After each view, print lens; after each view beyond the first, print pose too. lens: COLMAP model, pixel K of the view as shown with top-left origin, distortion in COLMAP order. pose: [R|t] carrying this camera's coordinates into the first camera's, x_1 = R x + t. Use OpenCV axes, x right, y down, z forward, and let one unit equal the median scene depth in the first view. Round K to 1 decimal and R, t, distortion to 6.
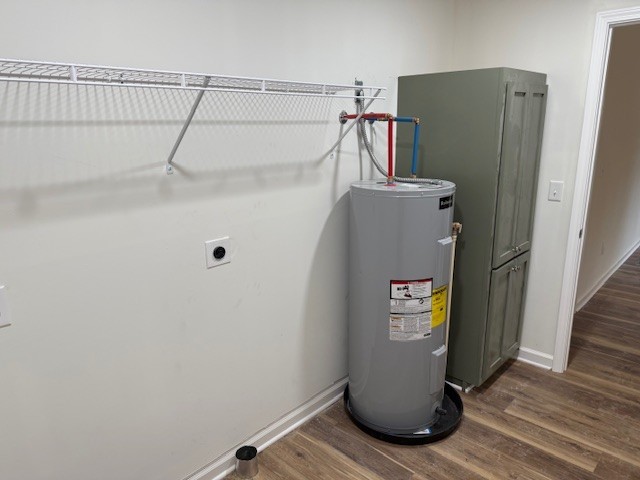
lens RADIAL K [[445.3, 0, 317.3], [0, 445.3, 242.2], [0, 0, 1]] dist [0.091852, -0.119116]
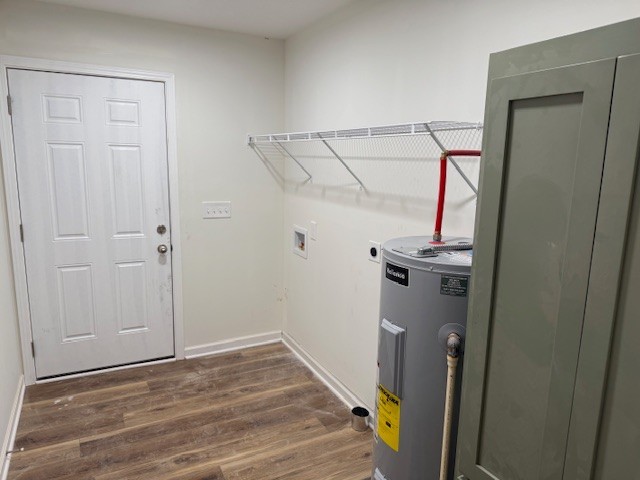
lens RADIAL K [[445.3, 0, 317.3], [0, 445.3, 242.2], [0, 0, 1]] dist [0.091852, -0.119116]
pose [[-0.326016, 0.182678, -0.927546, 1.097760], [-0.259438, 0.926194, 0.273599, -0.333875], [0.909069, 0.329838, -0.254561, 1.182681]]
